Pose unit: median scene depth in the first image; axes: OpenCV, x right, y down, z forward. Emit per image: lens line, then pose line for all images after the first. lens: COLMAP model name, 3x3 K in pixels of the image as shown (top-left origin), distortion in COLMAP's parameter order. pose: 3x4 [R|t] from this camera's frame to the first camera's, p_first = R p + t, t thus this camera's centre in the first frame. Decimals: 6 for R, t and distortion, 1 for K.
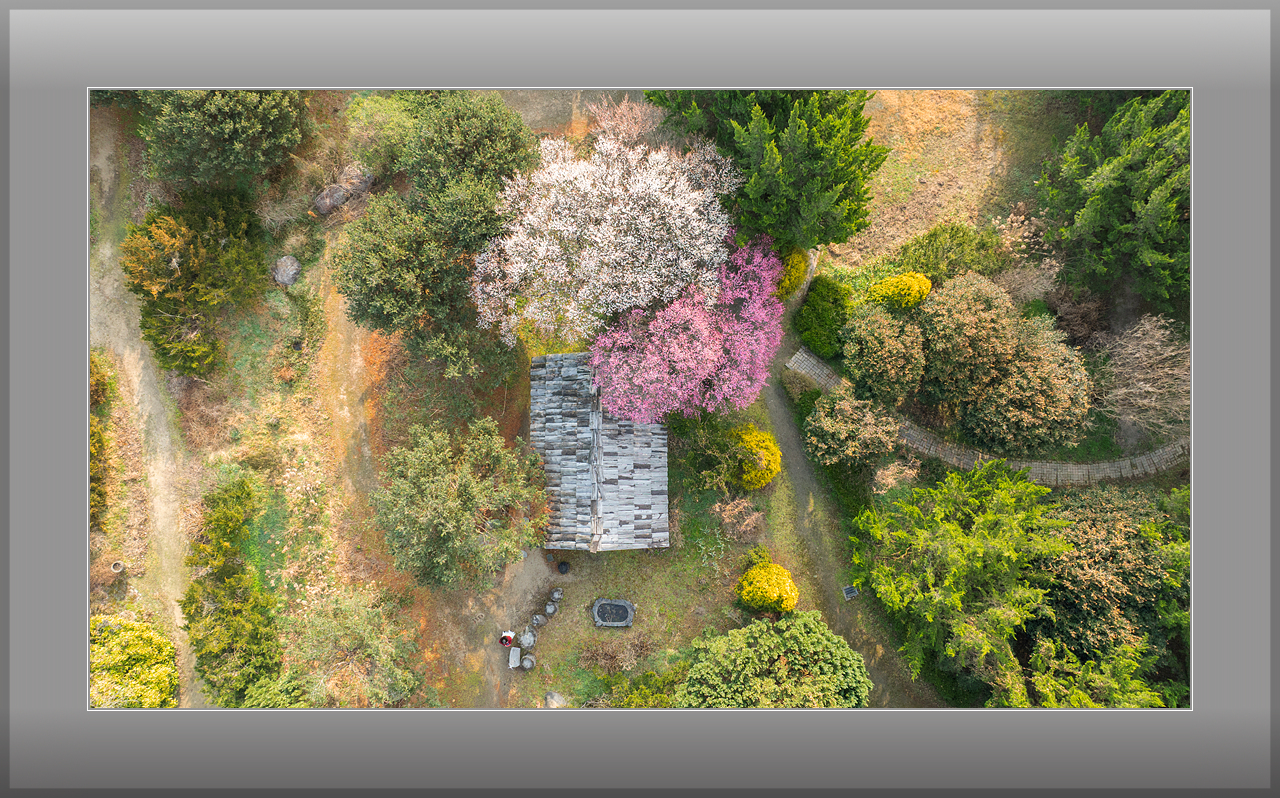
lens RADIAL K [[778.9, 0, 641.0], [0, 778.9, 397.6], [0, 0, 1]] dist [-0.034658, 0.033624]
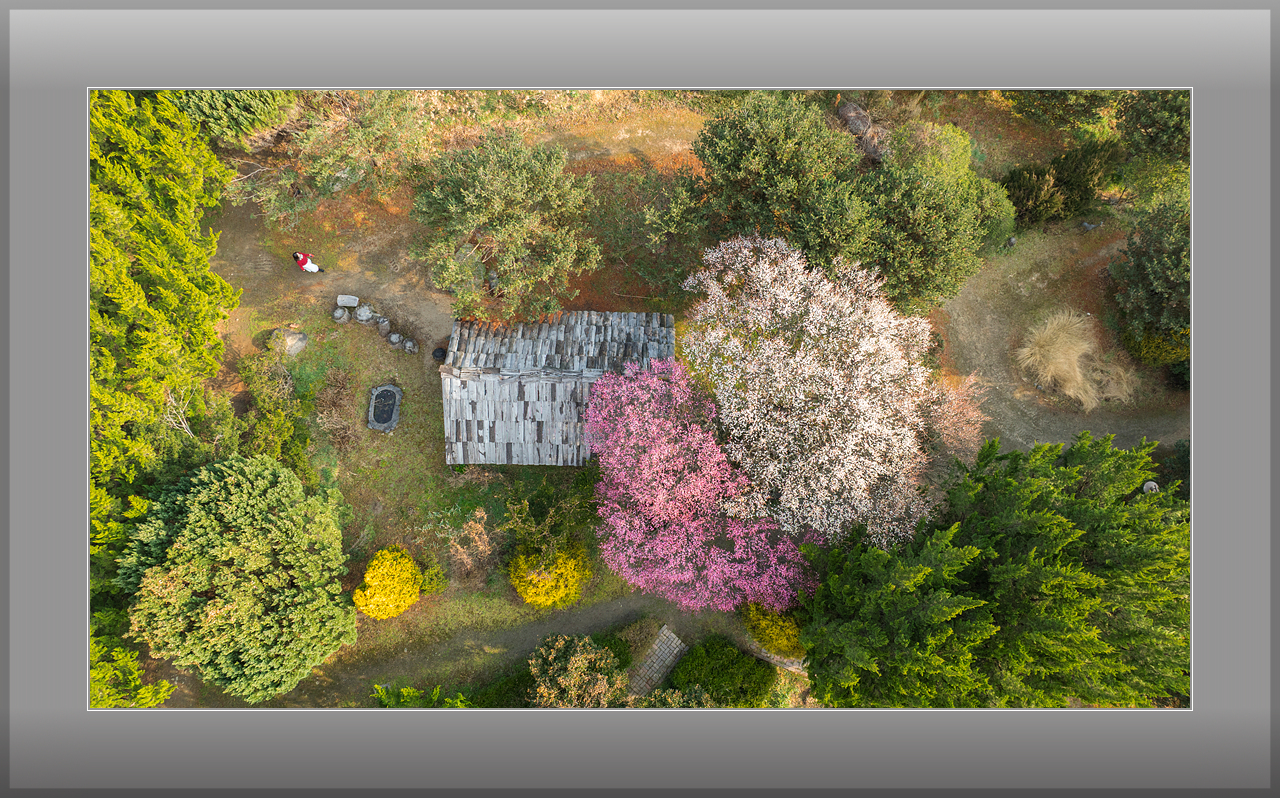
lens RADIAL K [[778.9, 0, 641.8], [0, 778.9, 399.8], [0, 0, 1]] dist [-0.034658, 0.033624]
pose [[-0.026666, 0.975297, -0.219283, 0.152812], [-0.996134, -0.007559, 0.087520, -0.098634], [0.083700, 0.220769, 0.971728, 0.178336]]
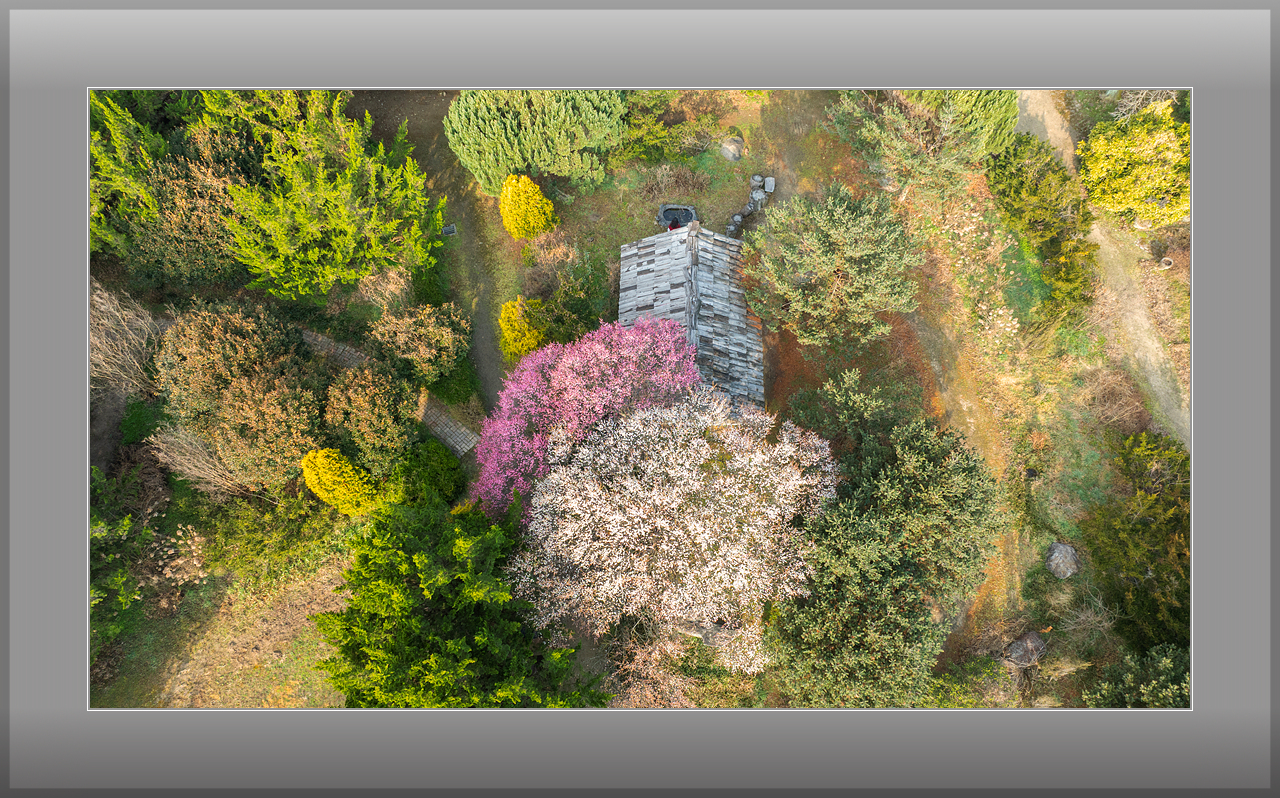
lens RADIAL K [[778.9, 0, 640.0], [0, 778.9, 399.7], [0, 0, 1]] dist [-0.034658, 0.033624]
pose [[-0.999242, -0.034460, 0.018090, -0.014143], [0.038917, -0.879025, 0.475185, -0.477743], [-0.000473, 0.475529, 0.879700, 0.210357]]
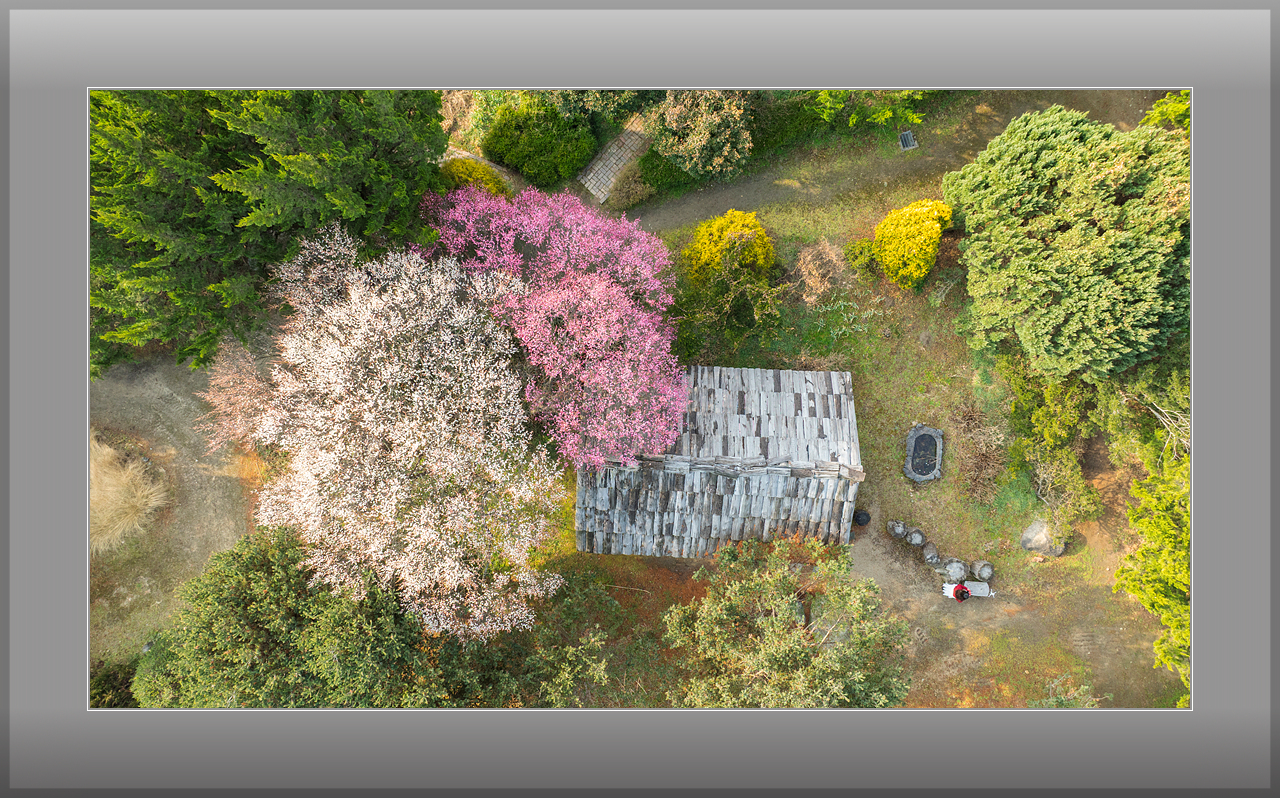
lens RADIAL K [[778.9, 0, 641.0], [0, 778.9, 398.9], [0, 0, 1]] dist [-0.034658, 0.033624]
pose [[0.054792, -0.997967, 0.032544, -0.023856], [0.994374, 0.057496, 0.088966, -0.068082], [-0.090656, 0.027486, 0.995503, 0.303360]]
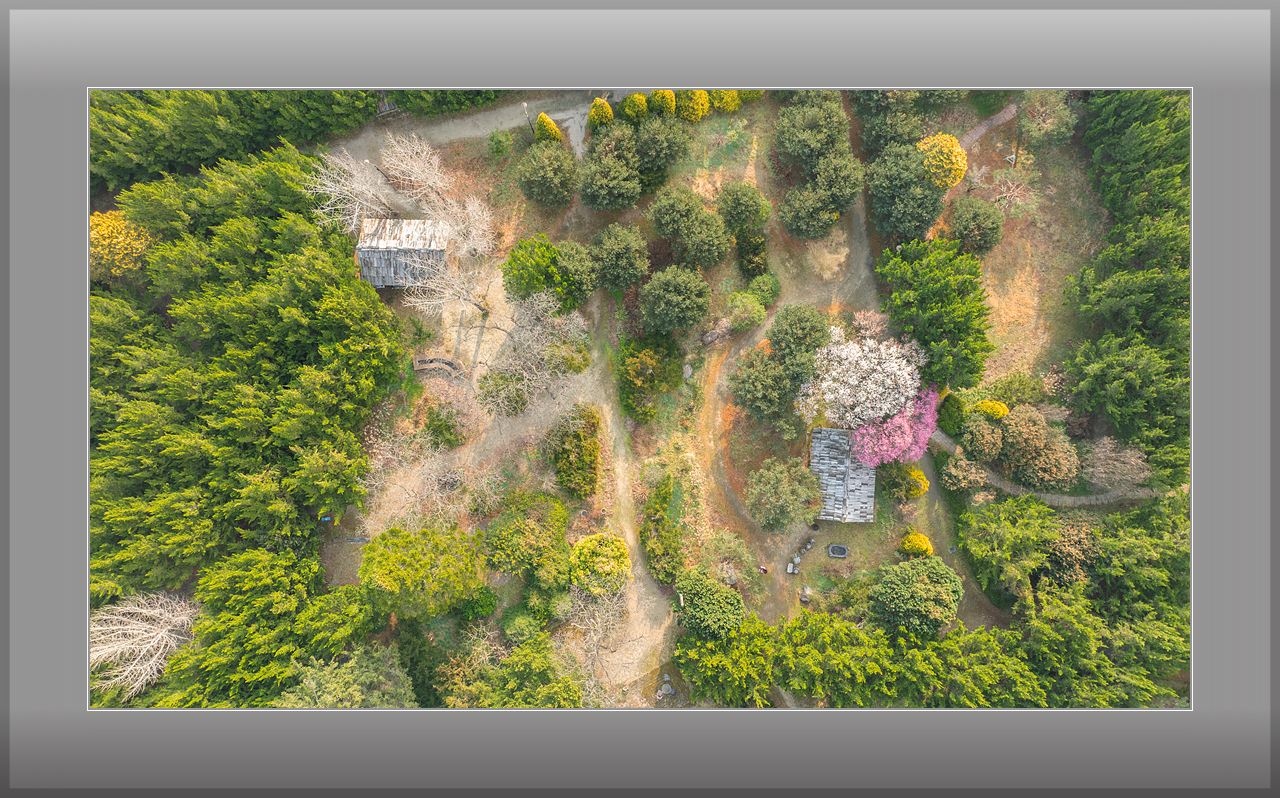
lens RADIAL K [[778.9, 0, 640.2], [0, 778.9, 398.2], [0, 0, 1]] dist [-0.034658, 0.033624]
pose [[0.997091, 0.074579, -0.015730, -0.609393], [-0.073472, 0.995369, 0.061989, -0.238274], [0.020281, -0.060653, 0.997953, -1.152097]]
